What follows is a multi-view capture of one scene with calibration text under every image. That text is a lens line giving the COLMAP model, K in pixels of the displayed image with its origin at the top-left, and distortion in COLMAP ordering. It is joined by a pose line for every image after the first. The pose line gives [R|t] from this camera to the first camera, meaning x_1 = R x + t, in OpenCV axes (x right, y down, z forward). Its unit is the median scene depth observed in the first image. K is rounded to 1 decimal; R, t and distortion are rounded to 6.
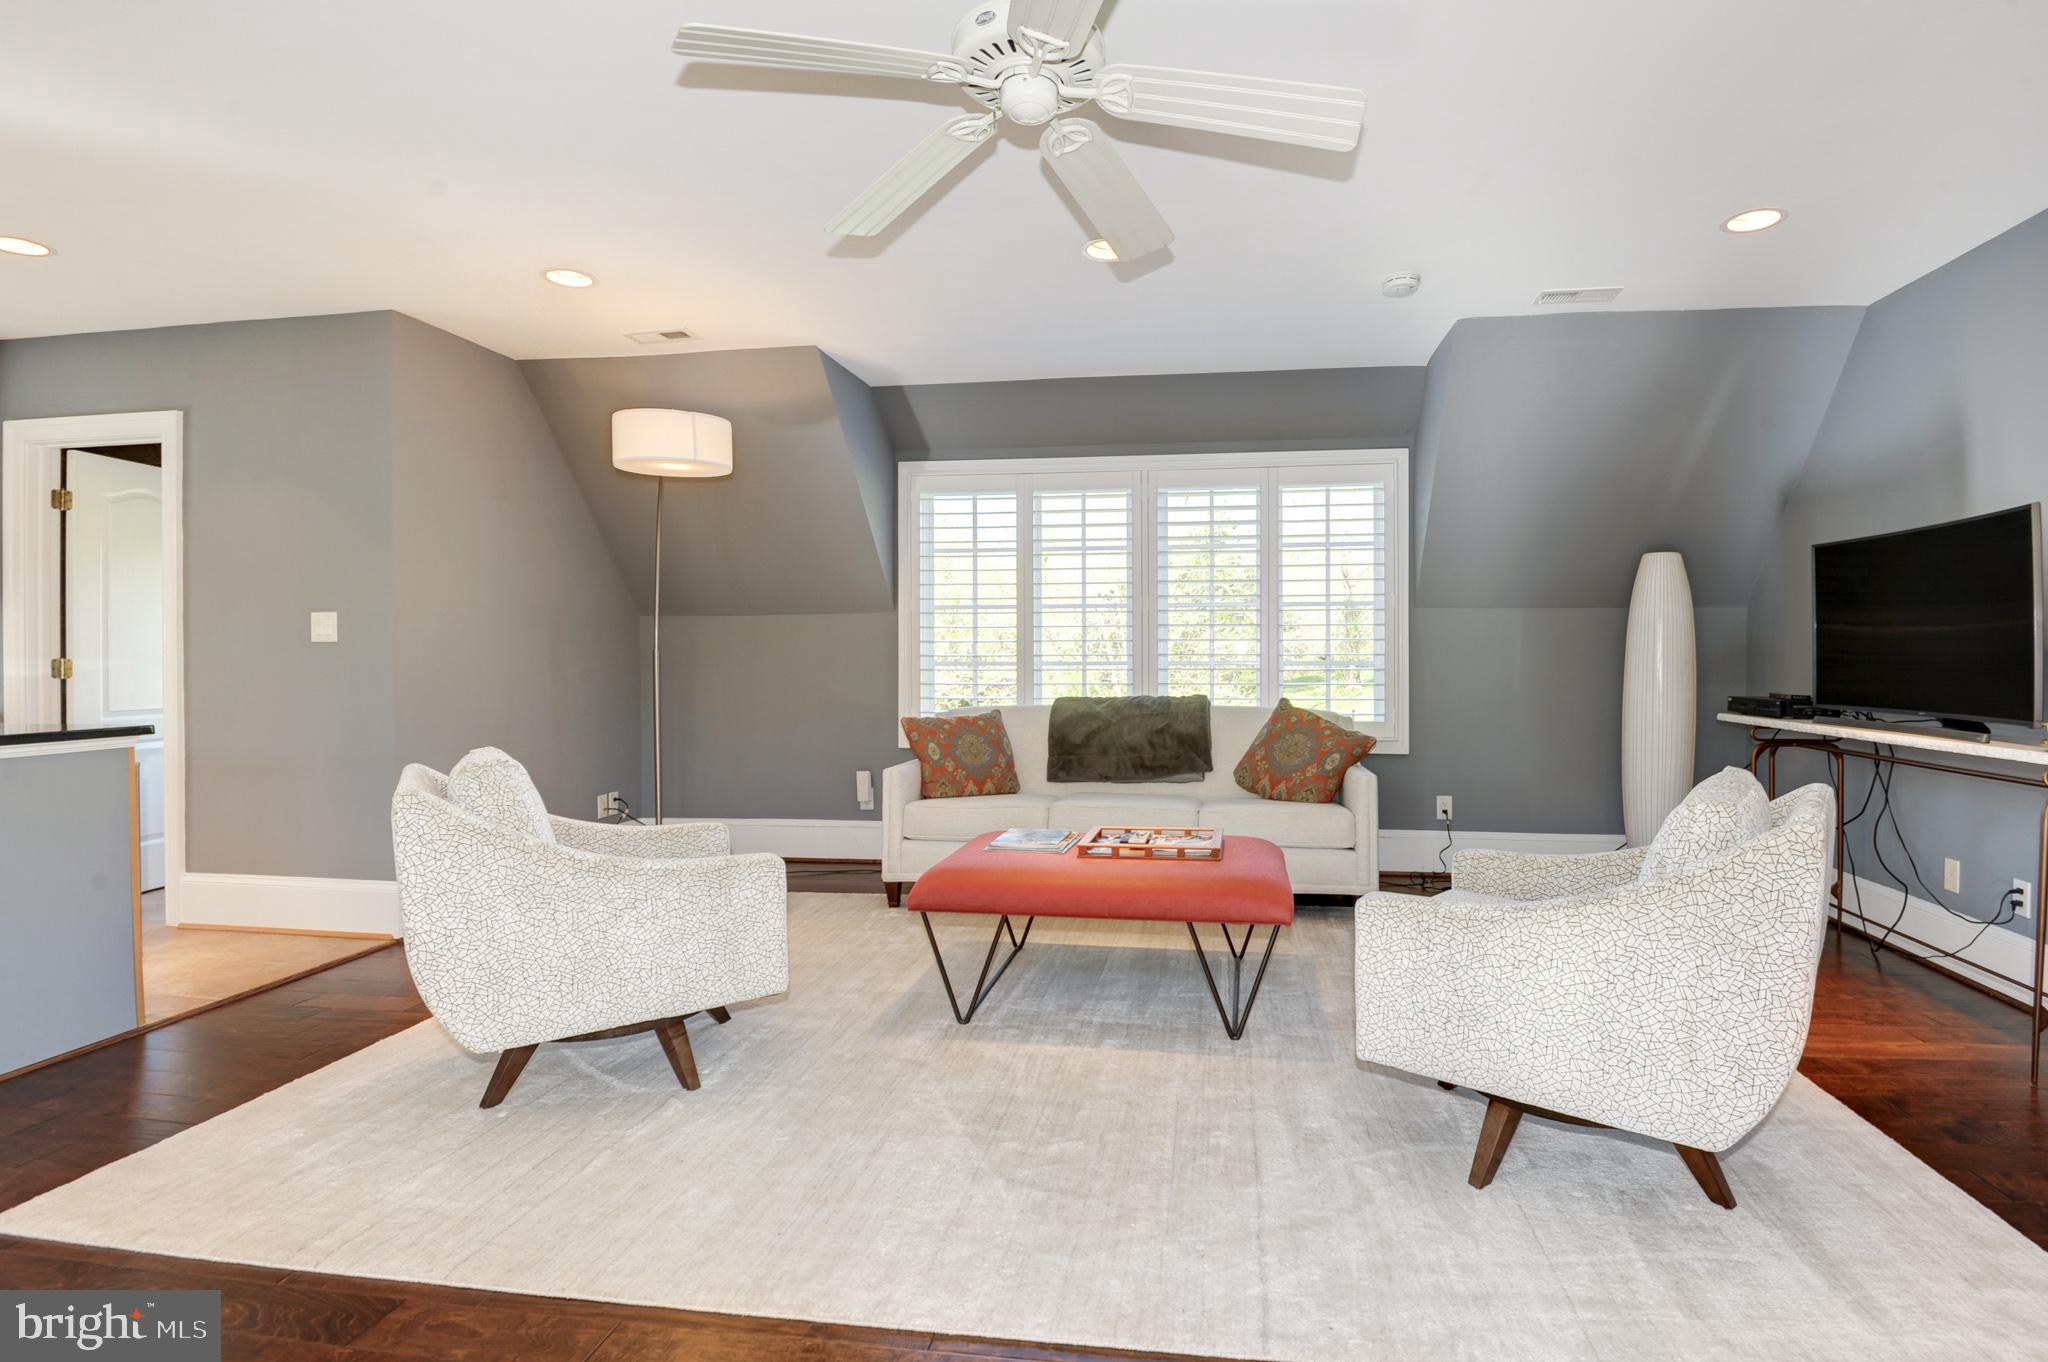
lens RADIAL K [[958.1, 0, 1043.5], [0, 958.1, 659.8], [0, 0, 1]] dist [0.014289, -0.023780]
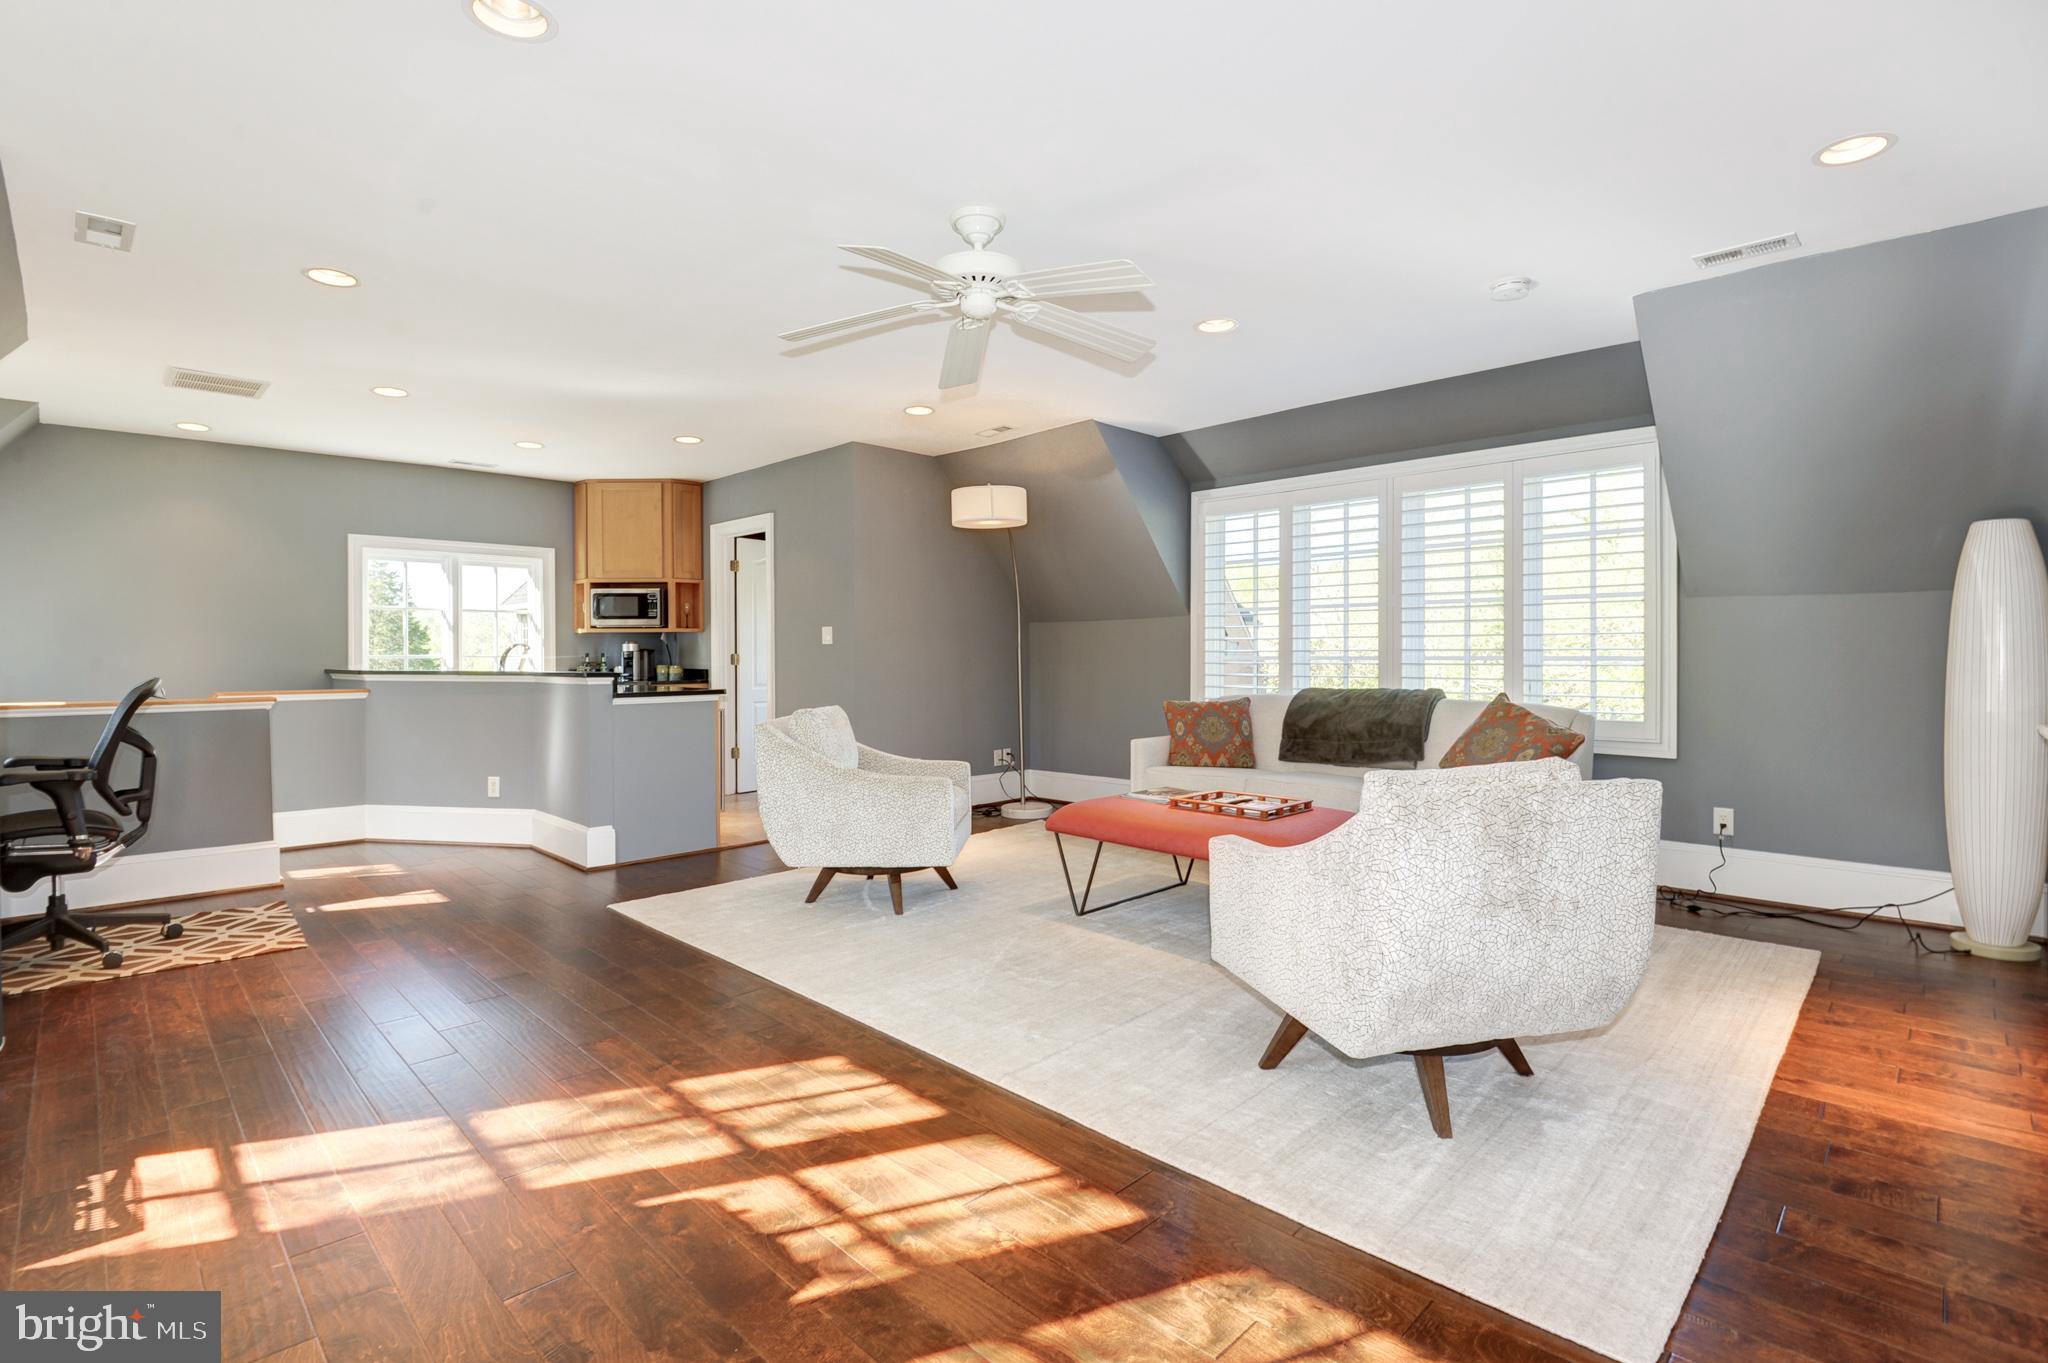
lens RADIAL K [[958.1, 0, 1043.5], [0, 958.1, 660.3], [0, 0, 1]] dist [0.014289, -0.023780]
pose [[0.793820, 0.003464, -0.608143, 0.491661], [-0.000914, 0.999989, 0.004504, 0.001690], [0.608152, -0.003019, 0.793815, -0.091443]]
